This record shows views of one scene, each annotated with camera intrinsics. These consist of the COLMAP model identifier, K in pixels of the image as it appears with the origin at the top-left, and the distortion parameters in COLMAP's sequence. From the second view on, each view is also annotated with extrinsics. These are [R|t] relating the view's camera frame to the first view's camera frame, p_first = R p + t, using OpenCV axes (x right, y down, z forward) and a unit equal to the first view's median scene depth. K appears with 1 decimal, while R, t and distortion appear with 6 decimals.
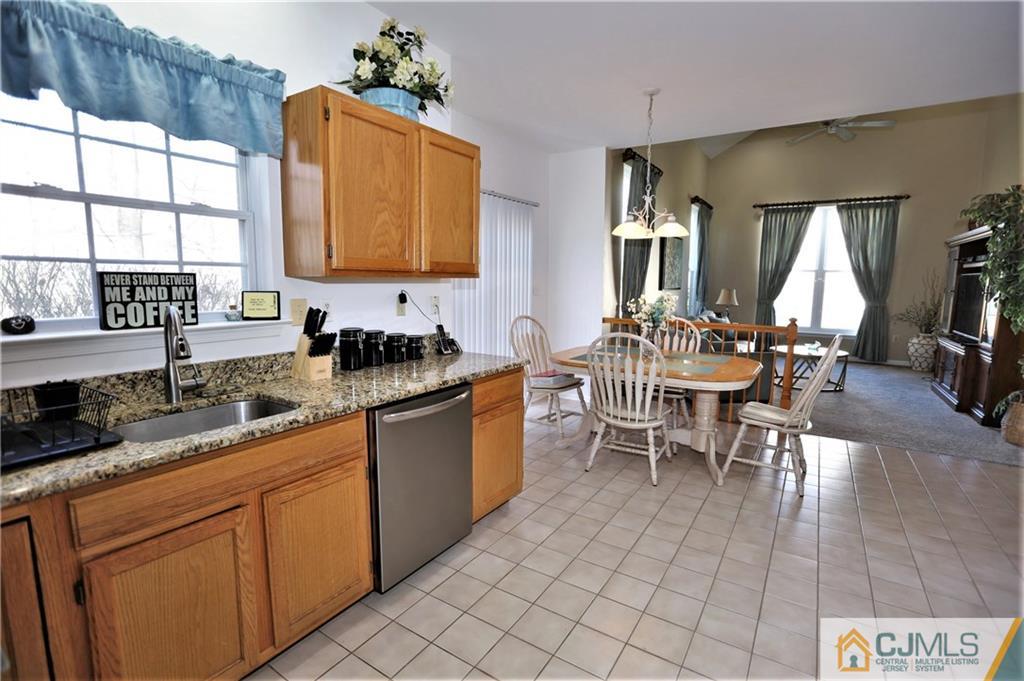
lens RADIAL K [[480.9, 0, 509.8], [0, 480.9, 345.0], [0, 0, 1]] dist [-0.062888, 0.026021]
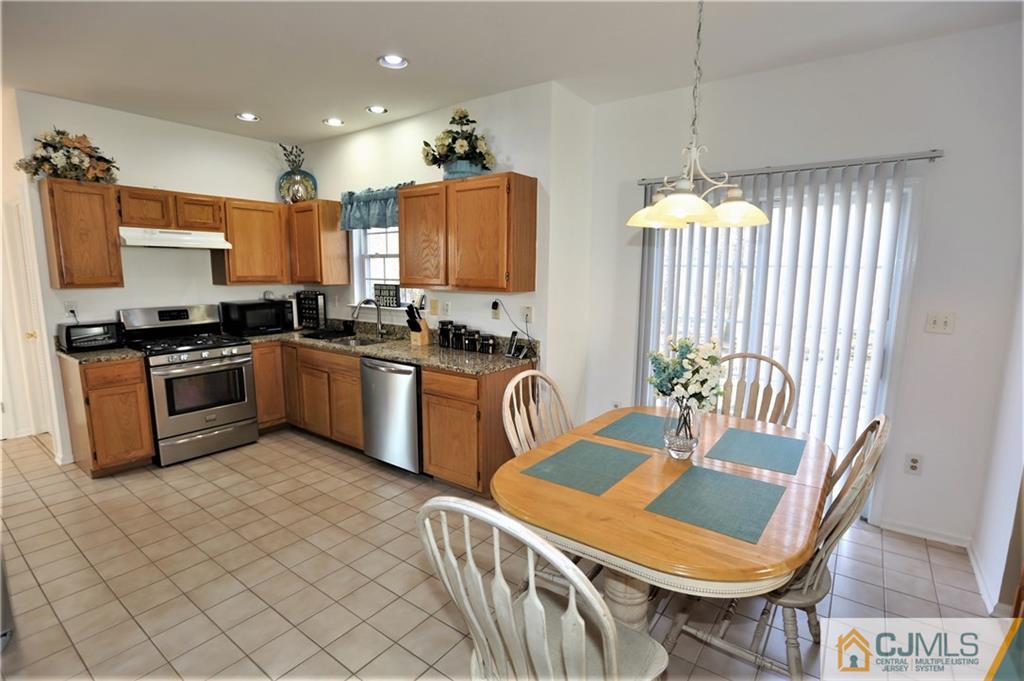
lens RADIAL K [[480.9, 0, 509.8], [0, 480.9, 345.0], [0, 0, 1]] dist [-0.062888, 0.026021]
pose [[-0.047853, 0.146127, -0.988108, 1.129896], [-0.139387, 0.978585, 0.151469, -0.206701], [0.989081, 0.144977, -0.026460, 1.150991]]
